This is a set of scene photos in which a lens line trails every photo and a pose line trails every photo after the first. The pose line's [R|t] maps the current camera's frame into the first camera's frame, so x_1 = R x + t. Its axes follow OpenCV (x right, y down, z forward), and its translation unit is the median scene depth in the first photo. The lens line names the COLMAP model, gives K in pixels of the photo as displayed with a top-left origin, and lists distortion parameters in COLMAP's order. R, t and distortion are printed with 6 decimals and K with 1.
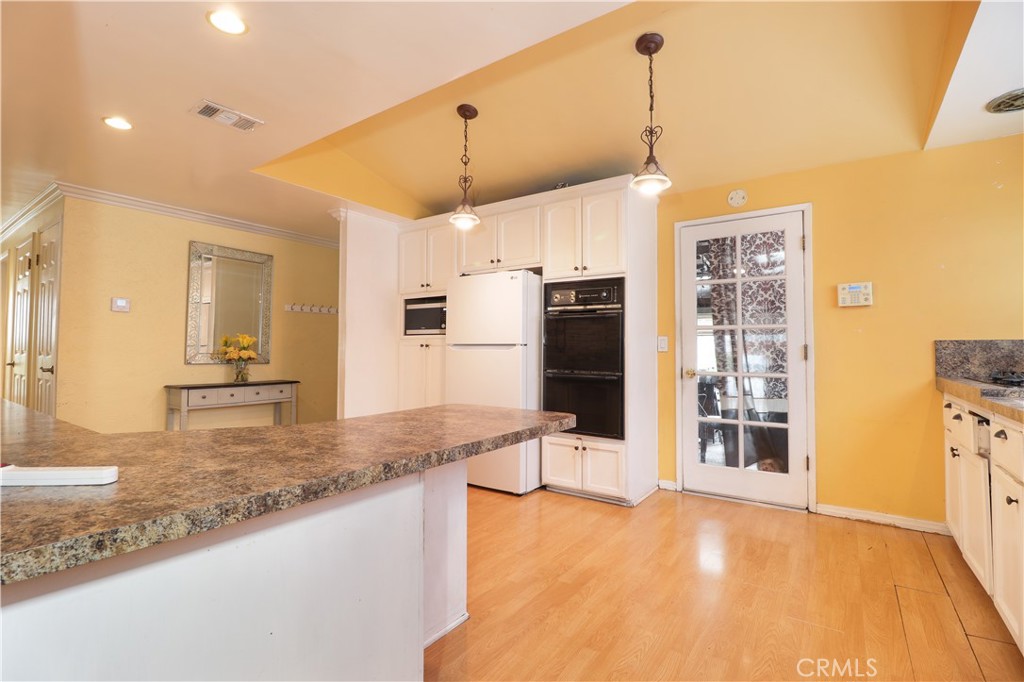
lens RADIAL K [[458.2, 0, 544.8], [0, 458.2, 337.6], [0, 0, 1]] dist [0.001584, 0.000127]
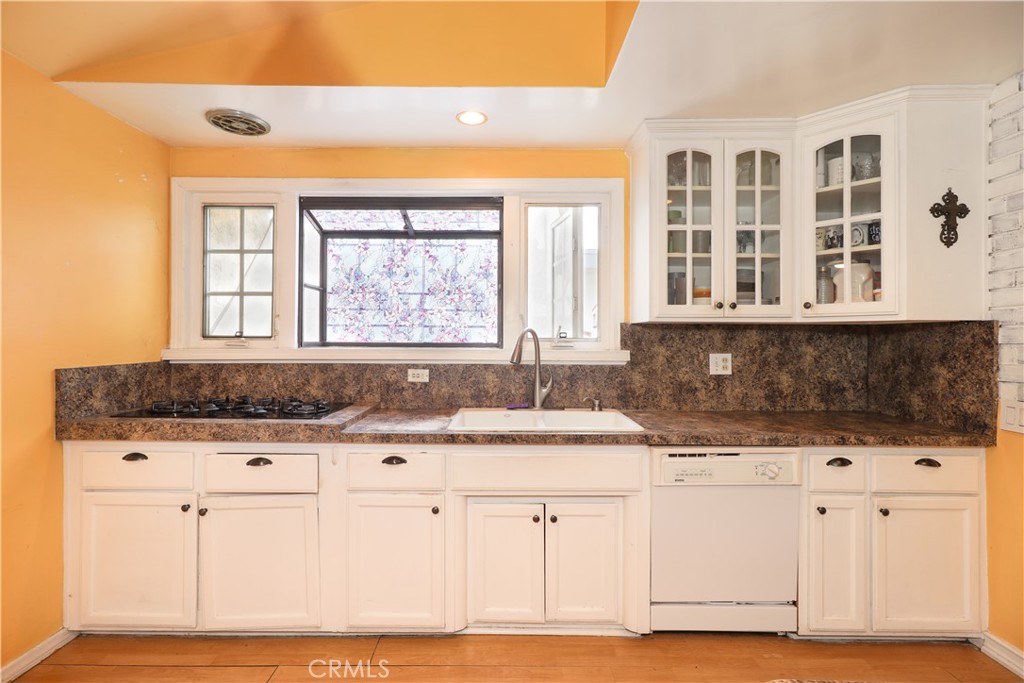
lens RADIAL K [[476.9, 0, 503.7], [0, 476.9, 334.6], [0, 0, 1]] dist [0.005615, 0.000427]
pose [[-0.544490, -0.001724, 0.838766, -0.102216], [-0.031749, 0.999324, -0.018556, -0.047501], [-0.838166, -0.036734, -0.544176, 0.742674]]
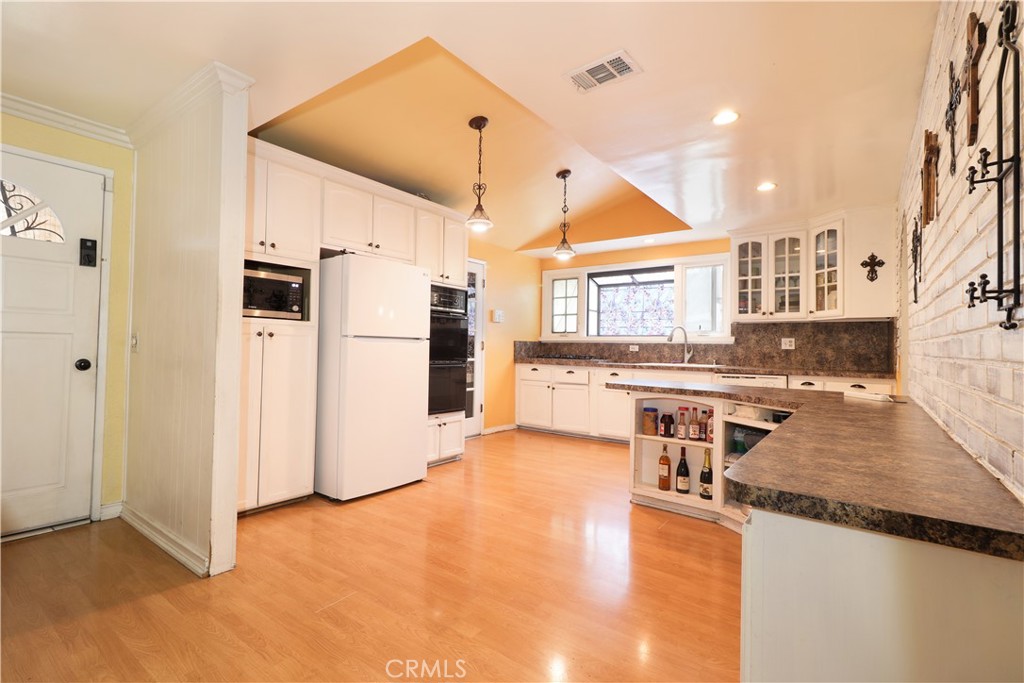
lens RADIAL K [[465.5, 0, 498.1], [0, 465.5, 335.2], [0, 0, 1]] dist [0.004238, 0.000629]
pose [[0.075897, 0.021621, 0.996881, -1.213618], [-0.047121, 0.998726, -0.018073, 0.020609], [-0.996002, -0.045603, 0.076819, 0.810407]]
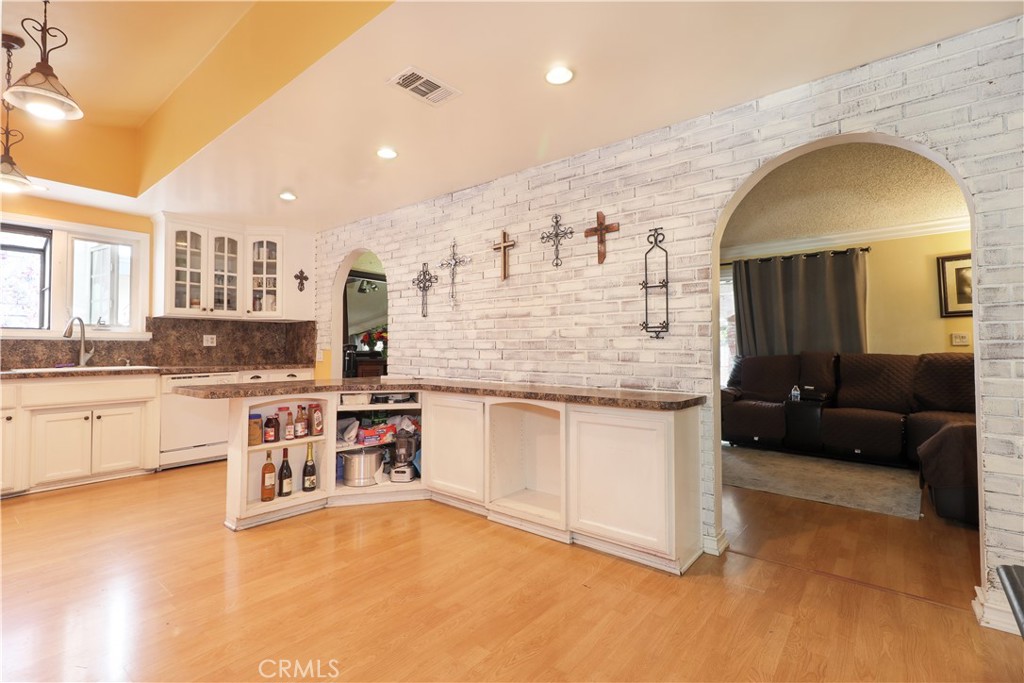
lens RADIAL K [[465.5, 0, 498.1], [0, 465.5, 335.2], [0, 0, 1]] dist [0.004238, 0.000629]
pose [[-0.992297, 0.001276, 0.123877, -0.749788], [-0.006065, 0.998247, -0.058871, 0.043026], [-0.123735, -0.059169, -0.990550, 1.386031]]
